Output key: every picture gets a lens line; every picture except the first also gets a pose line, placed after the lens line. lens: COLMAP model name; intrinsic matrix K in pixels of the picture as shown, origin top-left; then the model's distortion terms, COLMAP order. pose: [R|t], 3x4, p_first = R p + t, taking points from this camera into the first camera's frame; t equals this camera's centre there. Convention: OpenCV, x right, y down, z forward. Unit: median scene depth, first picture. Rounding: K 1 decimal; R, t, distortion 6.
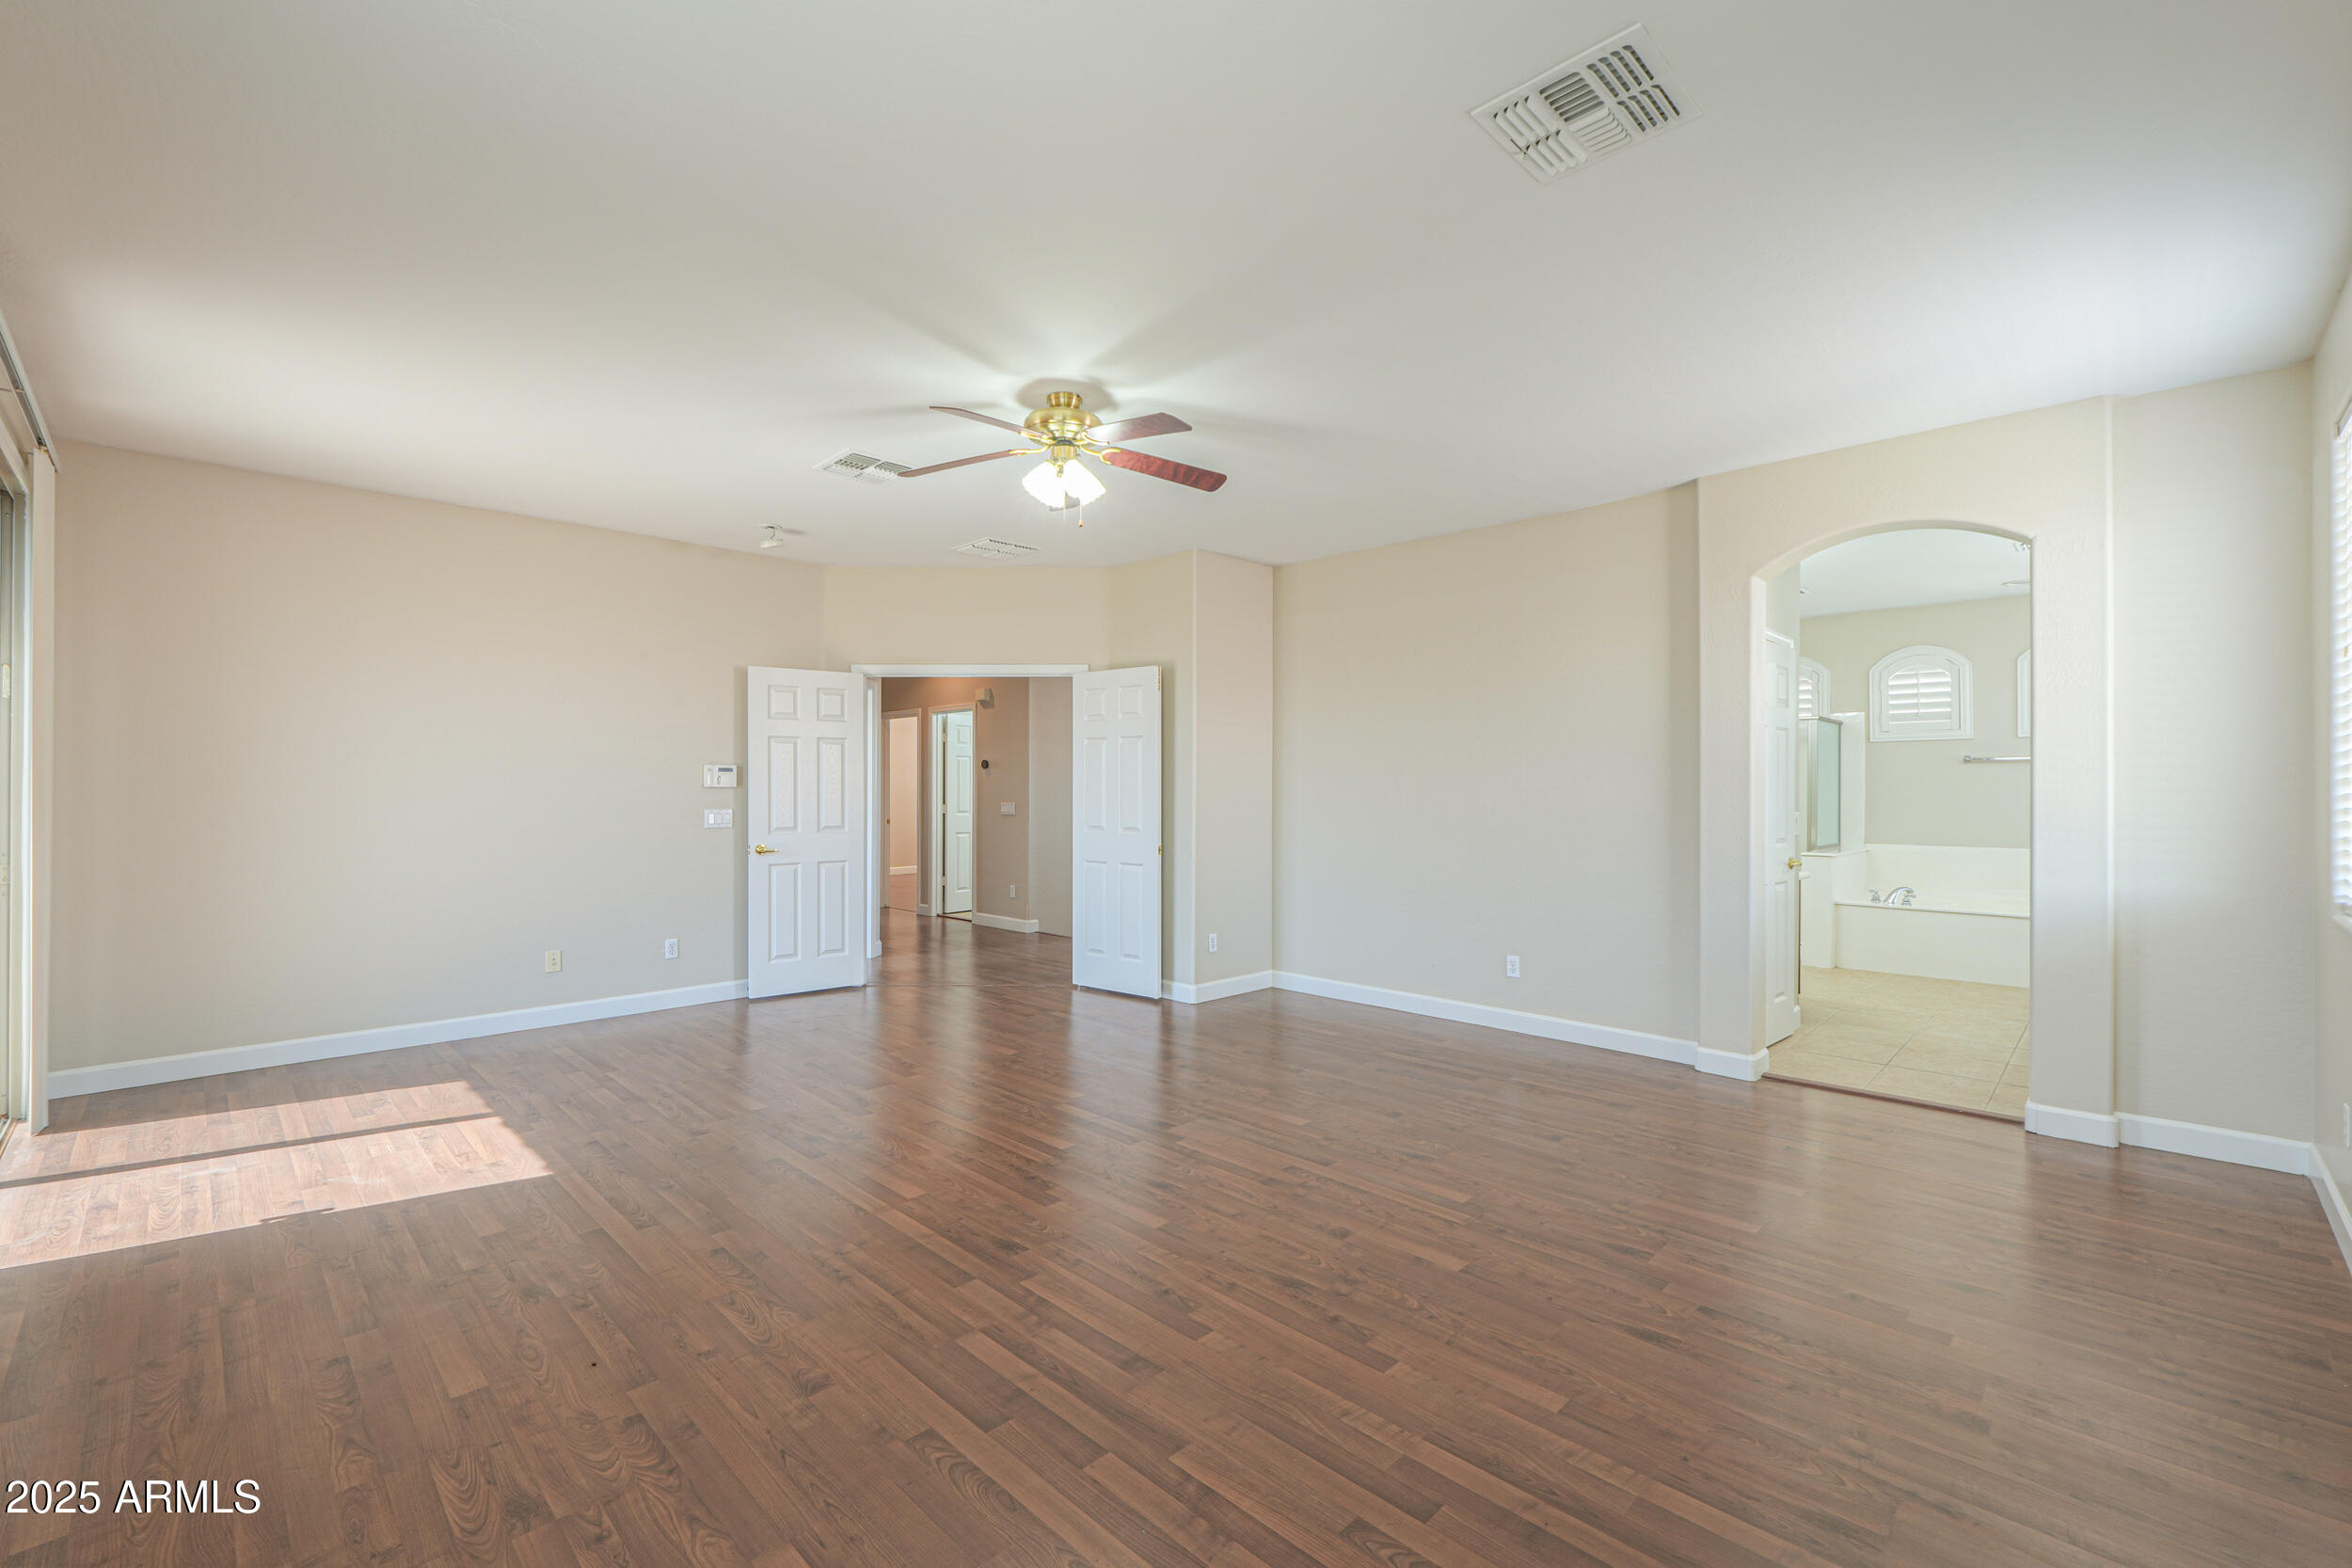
lens RADIAL K [[966.5, 0, 1175.5], [0, 966.5, 793.1], [0, 0, 1]] dist [-0.017268, 0.000168]
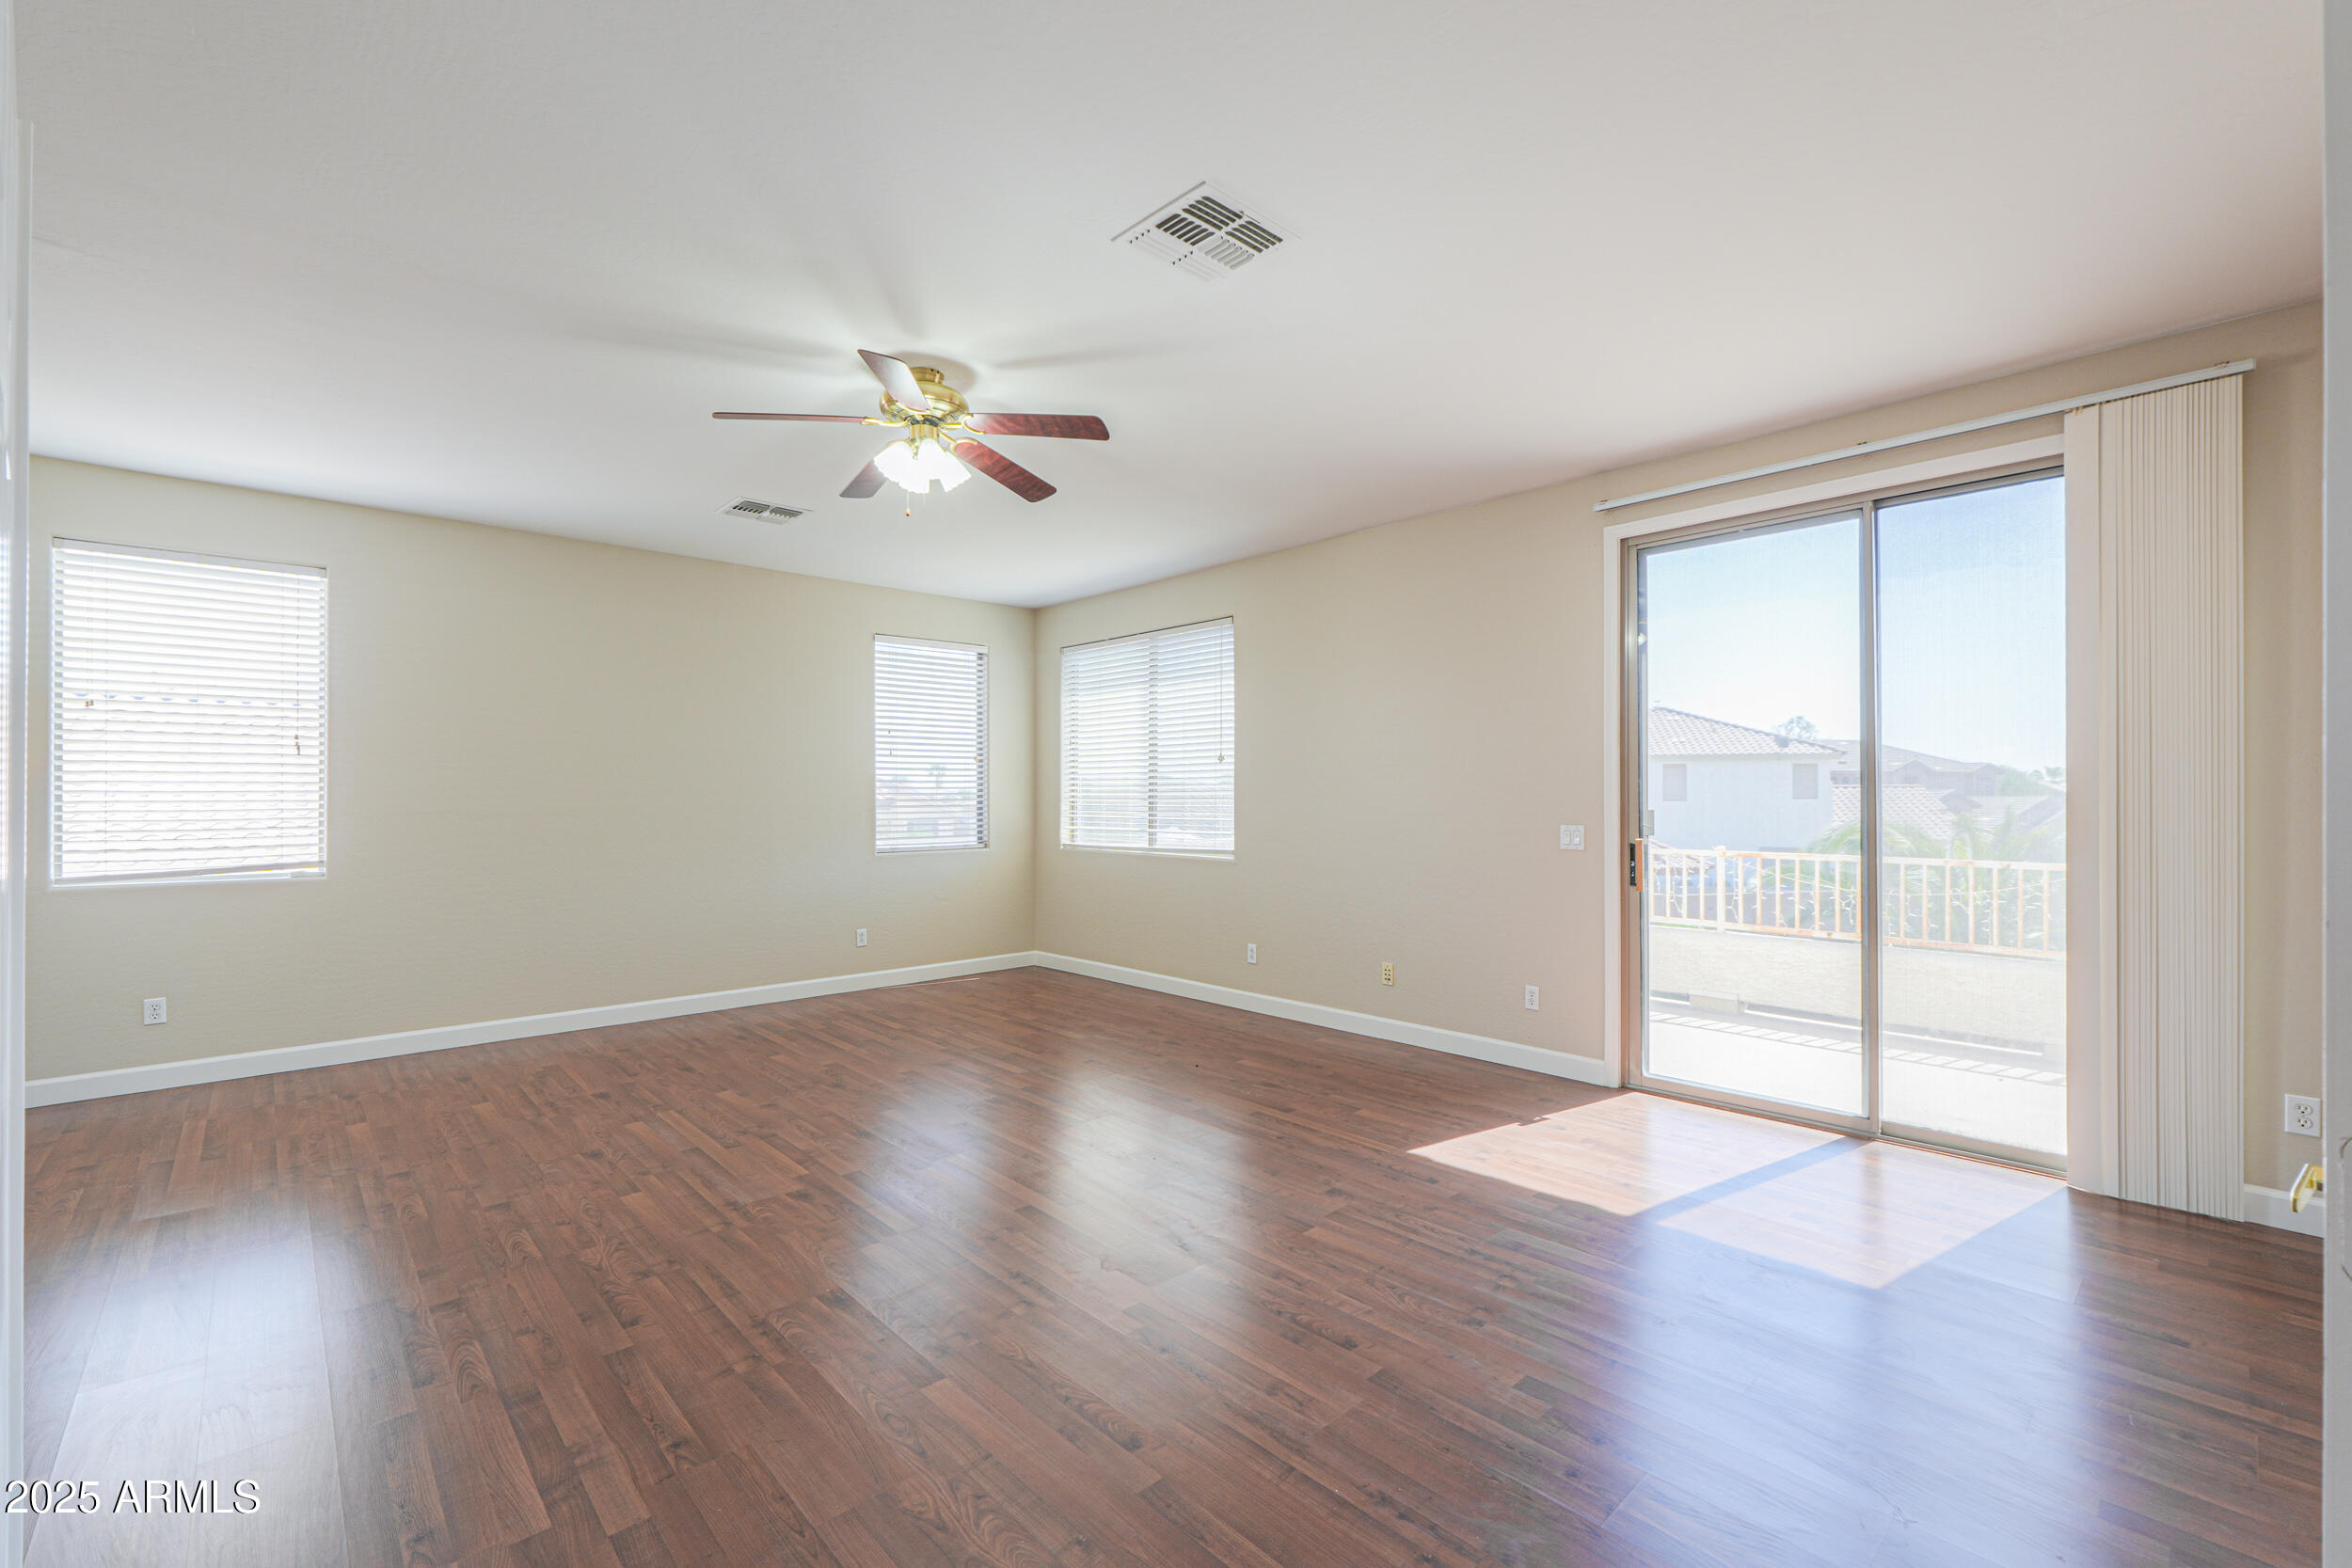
lens RADIAL K [[985.9, 0, 1182.4], [0, 985.9, 780.1], [0, 0, 1]] dist [-0.000825, 0.000352]
pose [[-0.999270, 0.001783, 0.038163, -0.465608], [0.001263, 0.999906, -0.013653, -0.010110], [-0.038184, -0.013594, -0.999178, 2.260551]]
